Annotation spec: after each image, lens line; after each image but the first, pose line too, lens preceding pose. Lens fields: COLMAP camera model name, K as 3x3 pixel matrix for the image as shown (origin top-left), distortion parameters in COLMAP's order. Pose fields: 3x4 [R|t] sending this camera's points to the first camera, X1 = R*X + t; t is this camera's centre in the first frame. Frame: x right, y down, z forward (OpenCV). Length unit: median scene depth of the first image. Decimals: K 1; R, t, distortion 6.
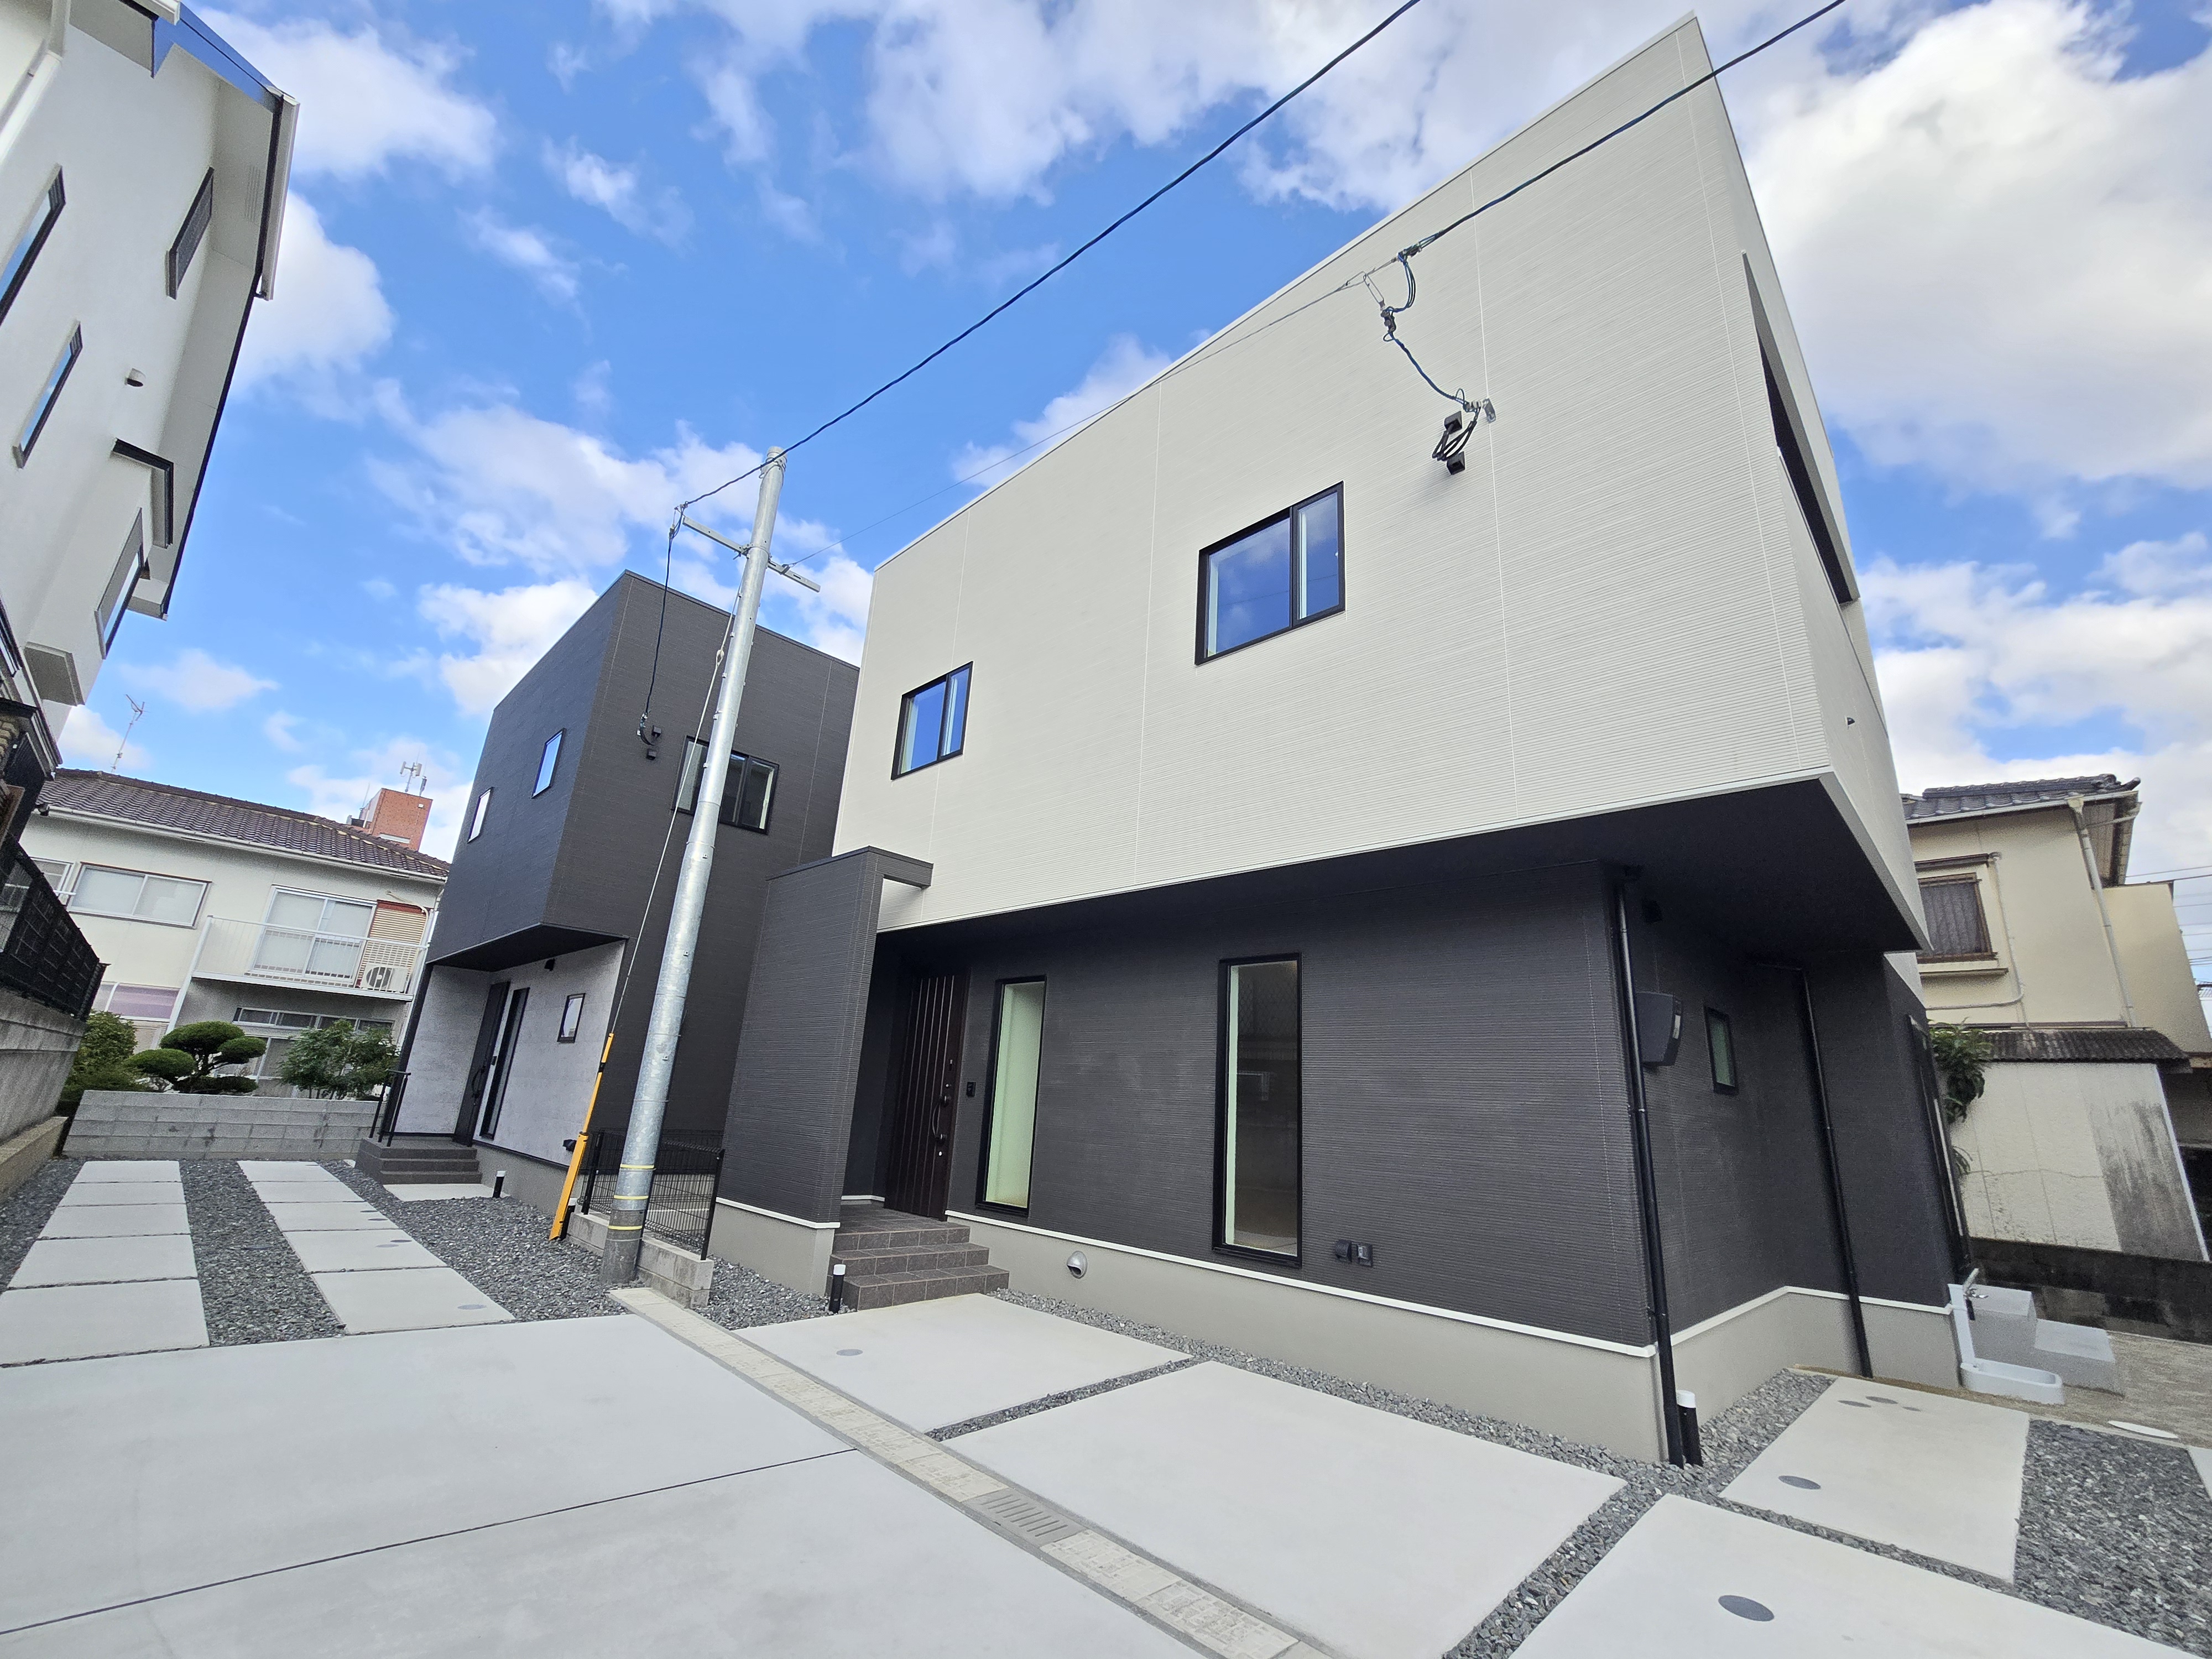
lens RADIAL K [[900.0, 0, 1105.0], [0, 900.0, 833.6], [0, 0, 1]] dist [-0.002168, -0.000727]
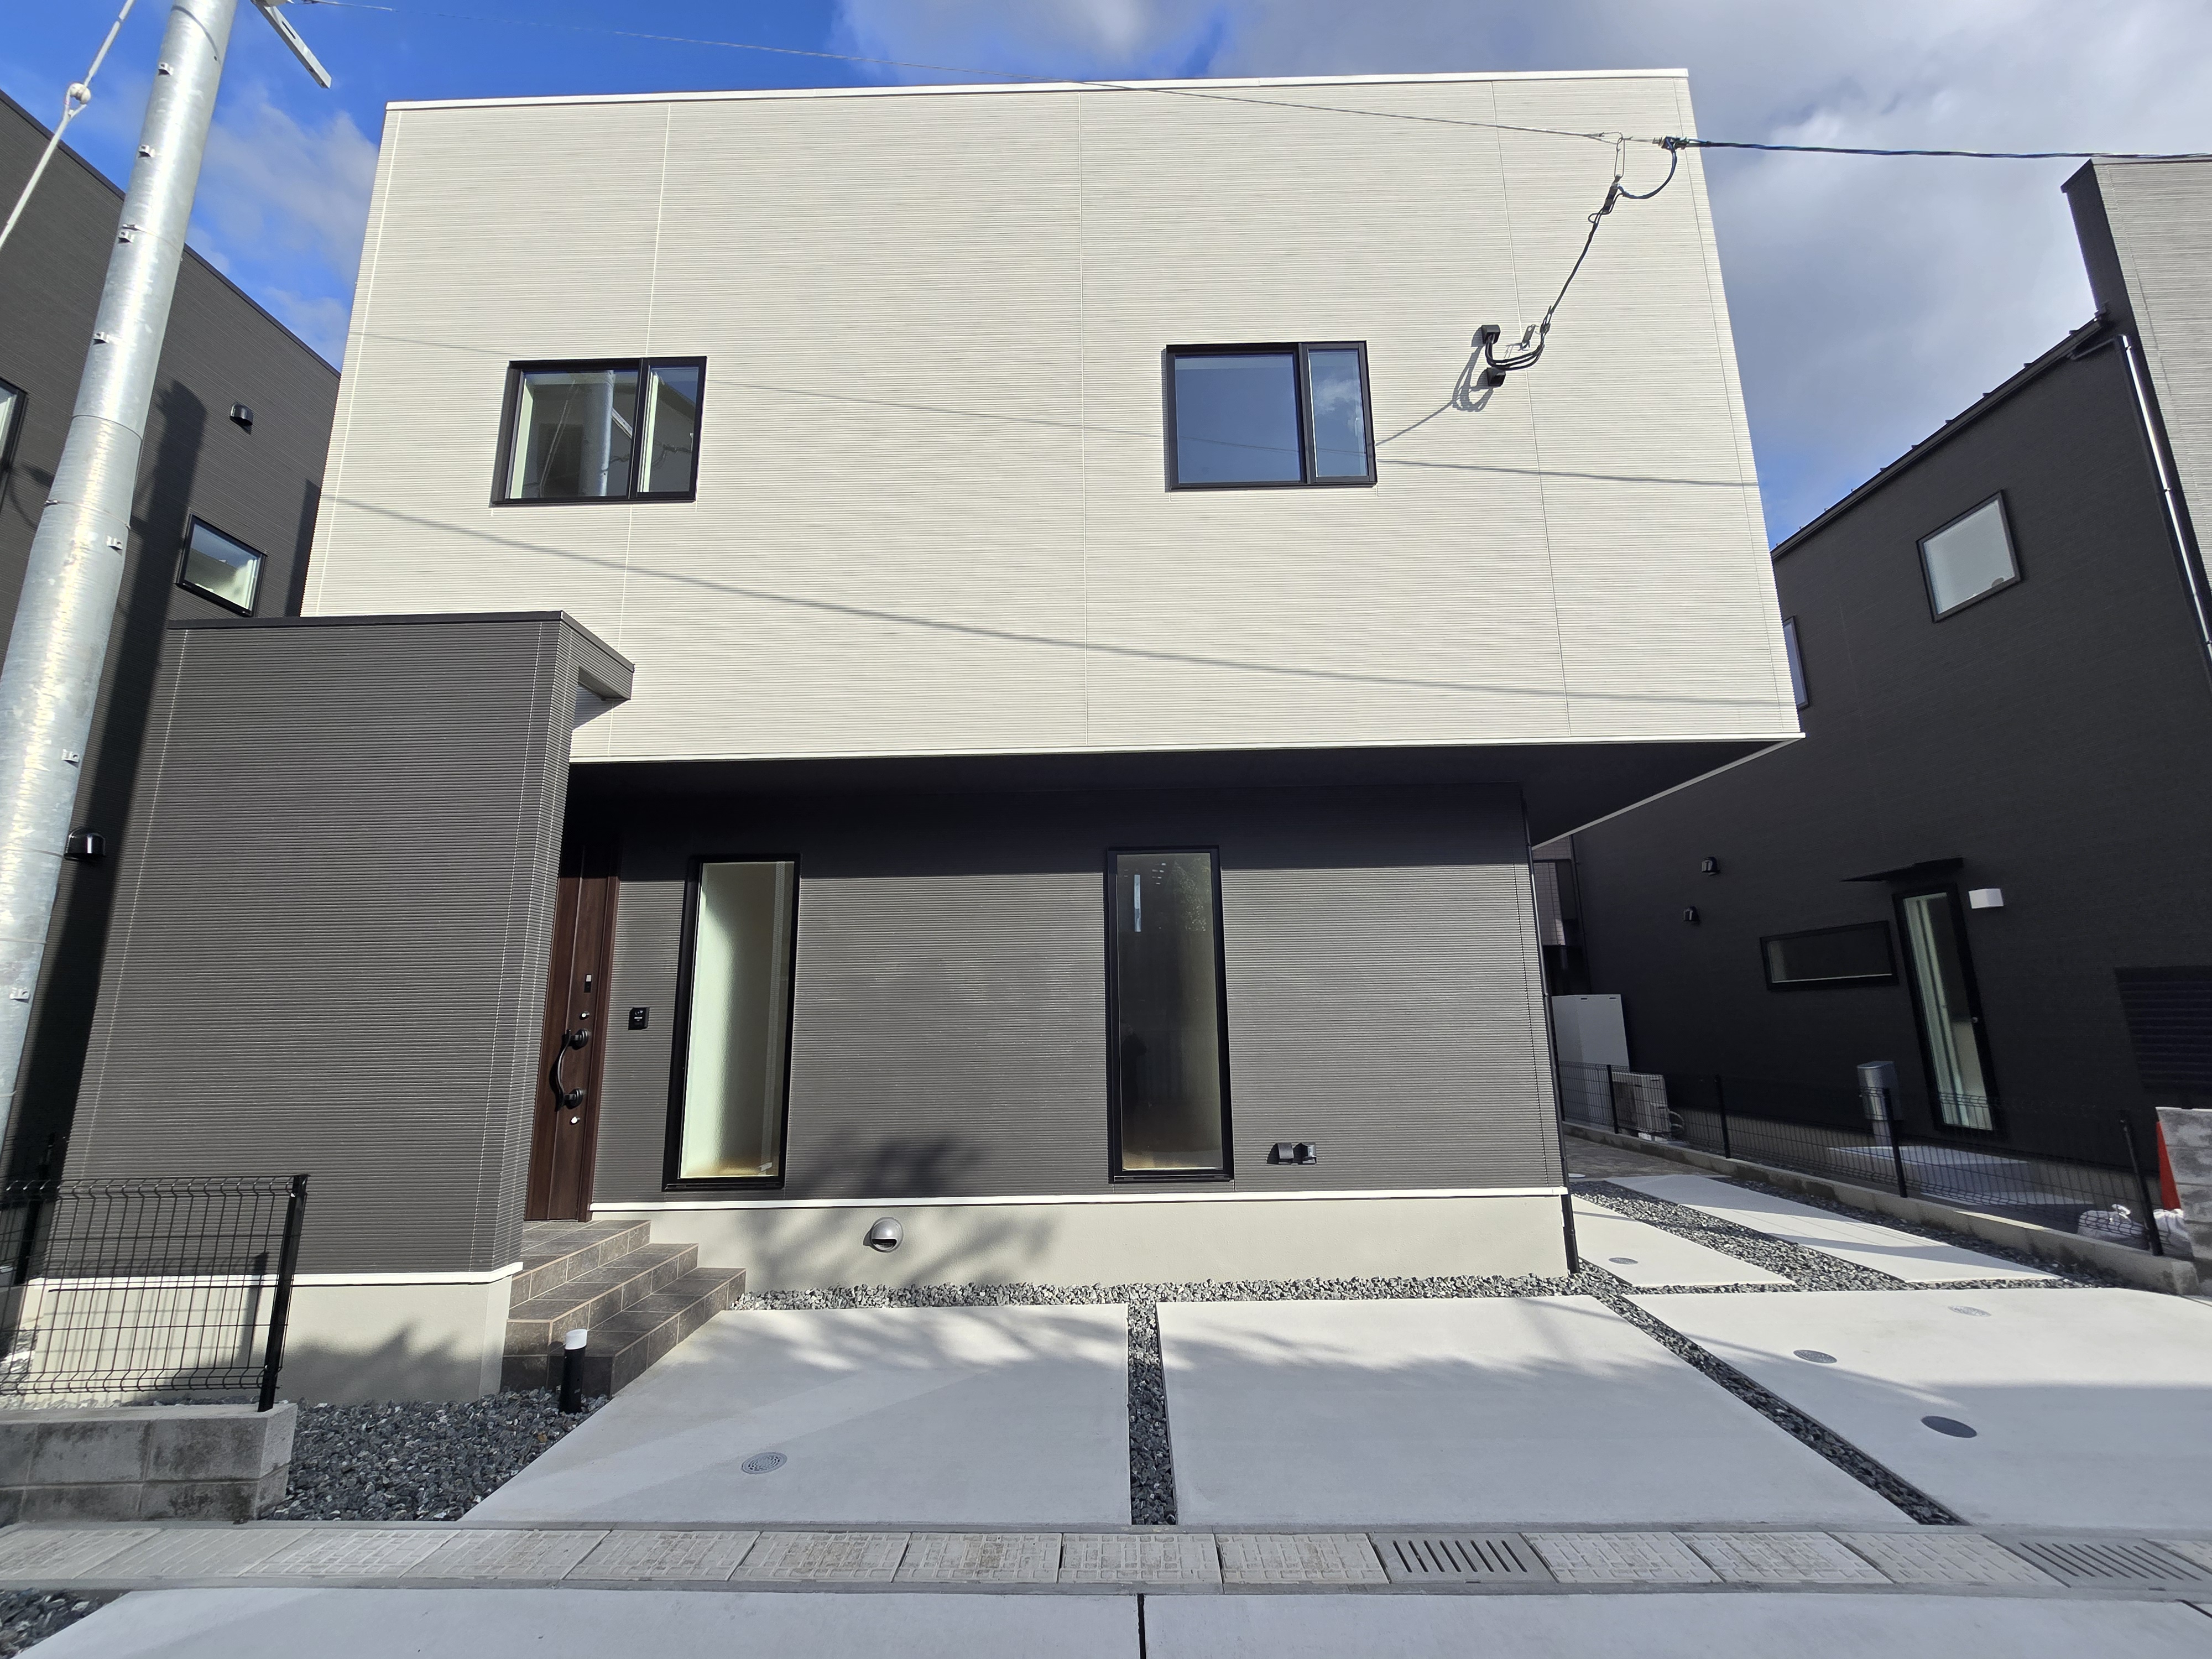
lens RADIAL K [[879.9, 0, 1102.8], [0, 879.9, 853.9], [0, 0, 1]] dist [-0.001435, -0.000224]
pose [[0.719998, 0.074746, 0.689939, -0.248205], [-0.146509, 0.988147, 0.045838, 0.060588], [-0.678335, -0.134086, 0.722415, 0.225113]]
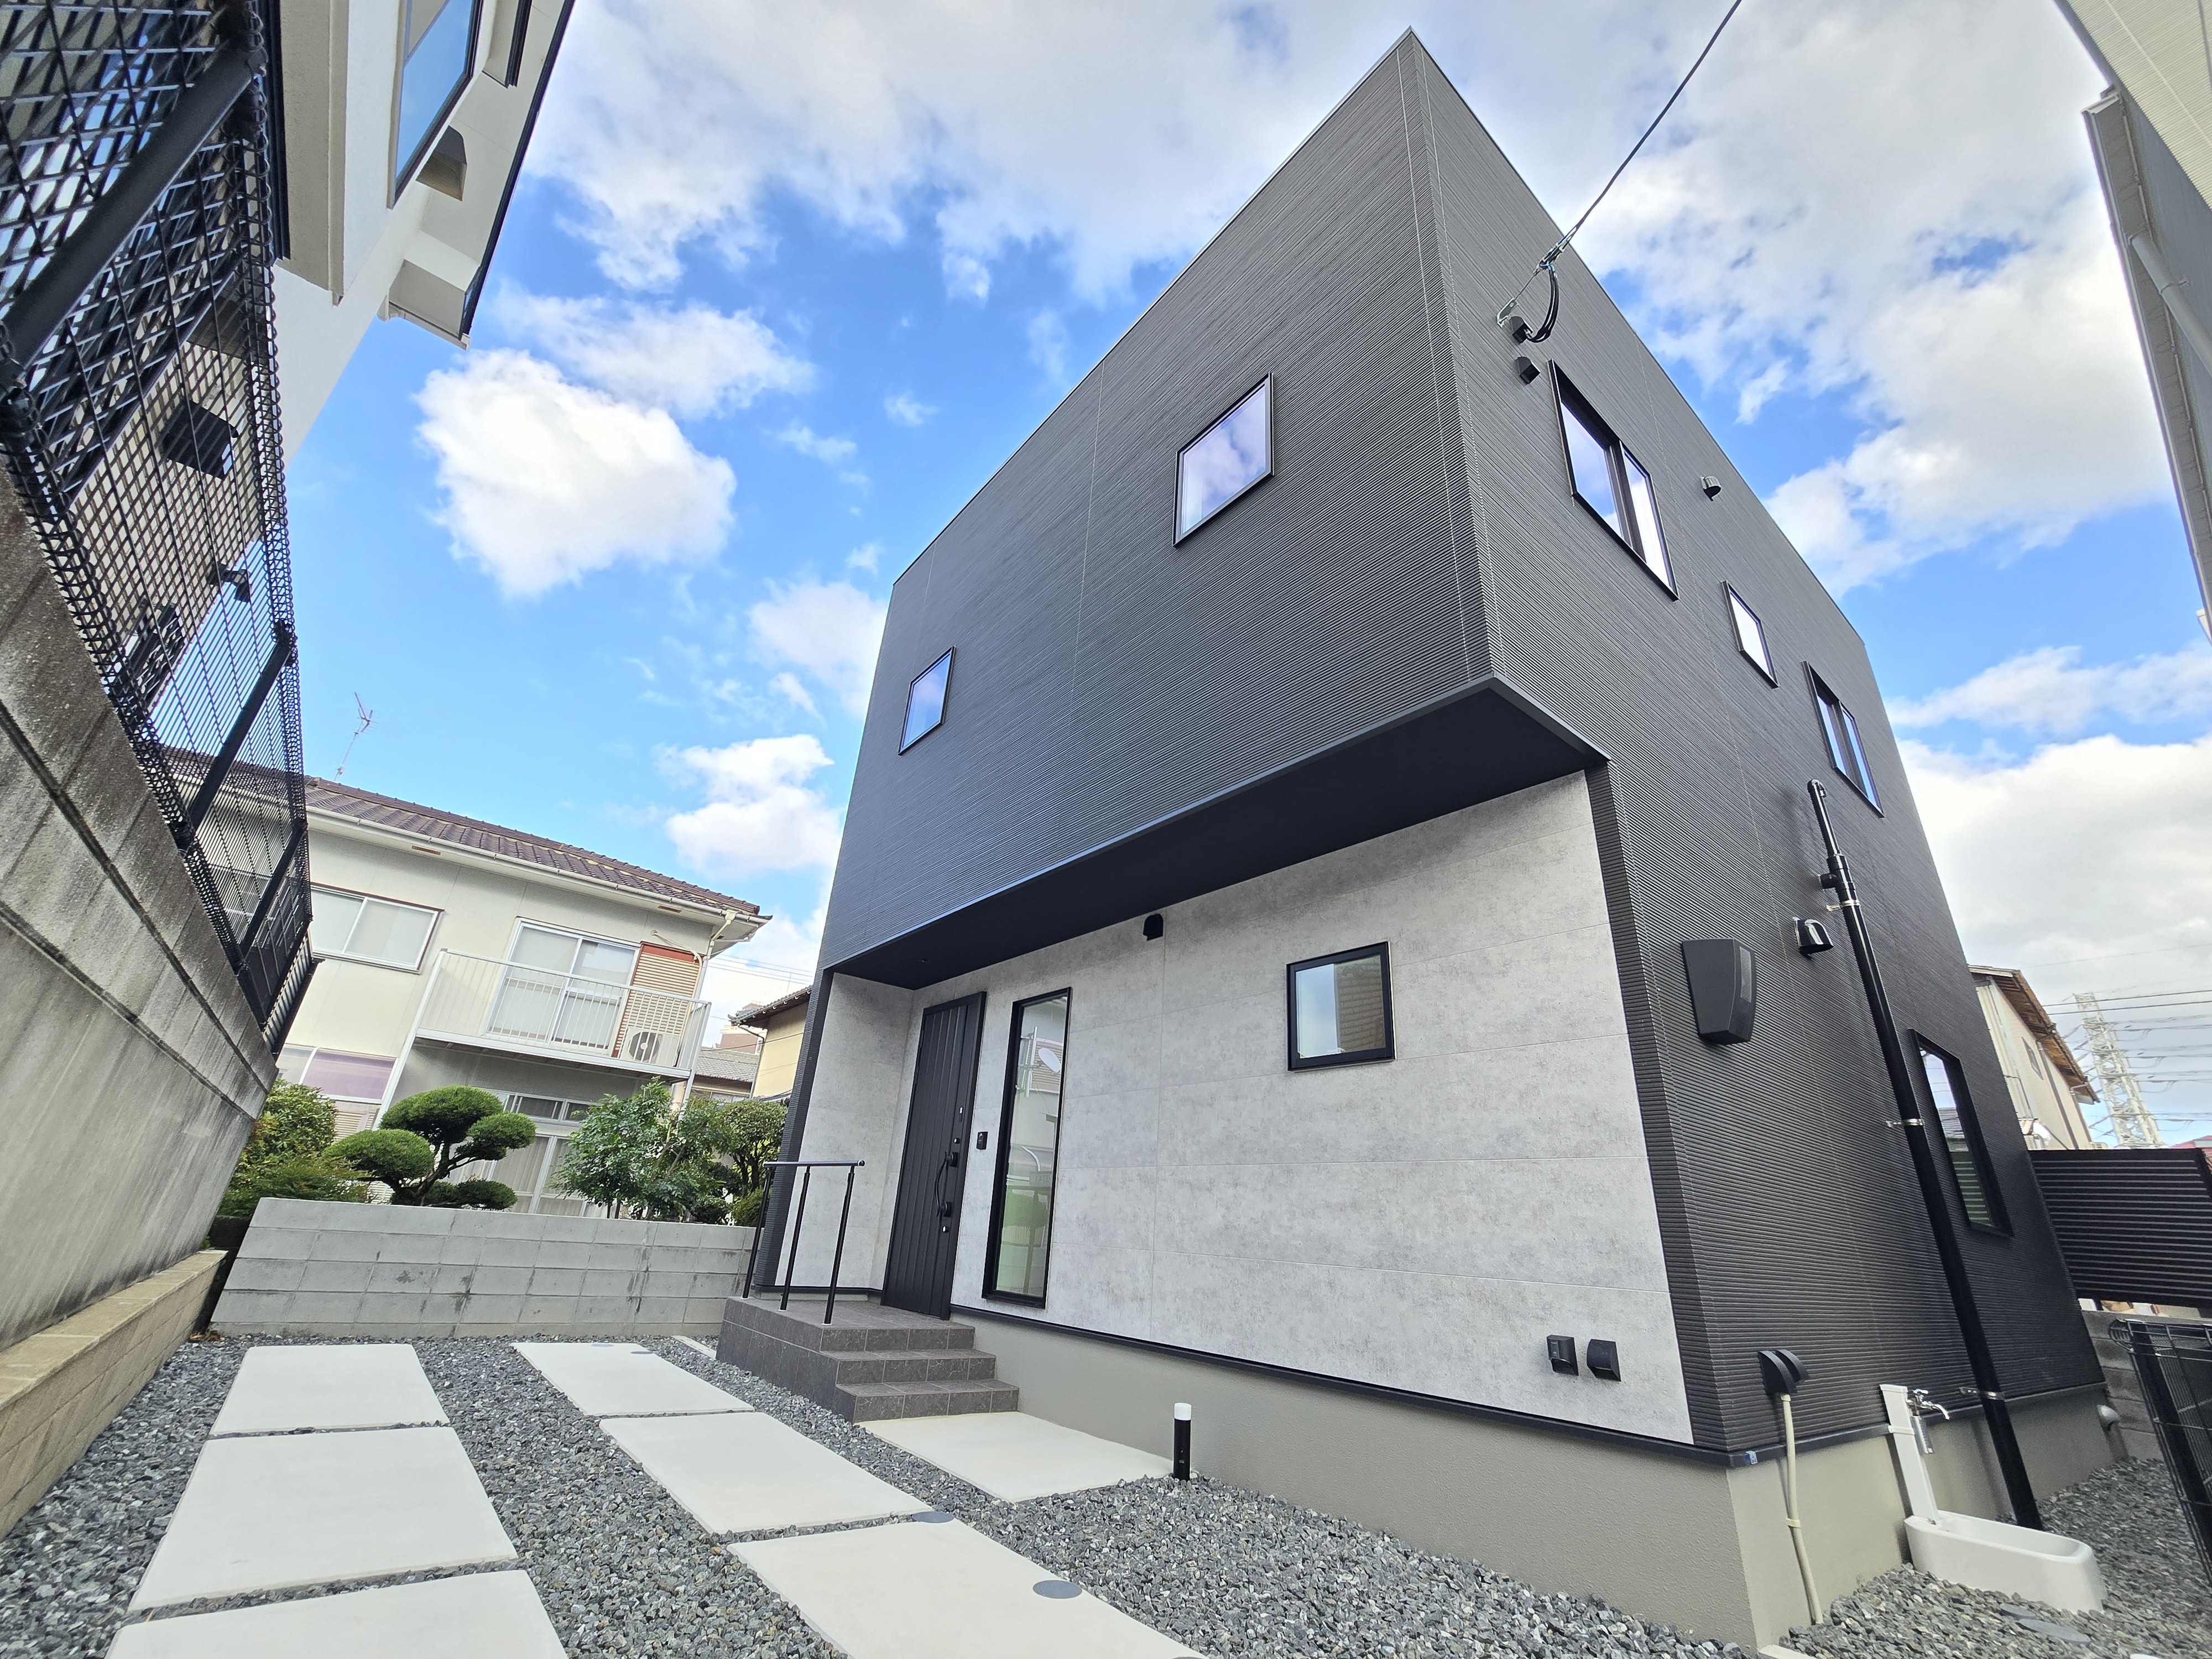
lens RADIAL K [[900.0, 0, 1105.0], [0, 900.0, 833.6], [0, 0, 1]] dist [-0.002168, -0.000727]
pose [[0.992992, -0.043105, -0.110038, -0.580884], [0.028252, 0.990695, -0.133134, 0.158911], [0.114753, 0.129093, 0.984971, 0.511701]]
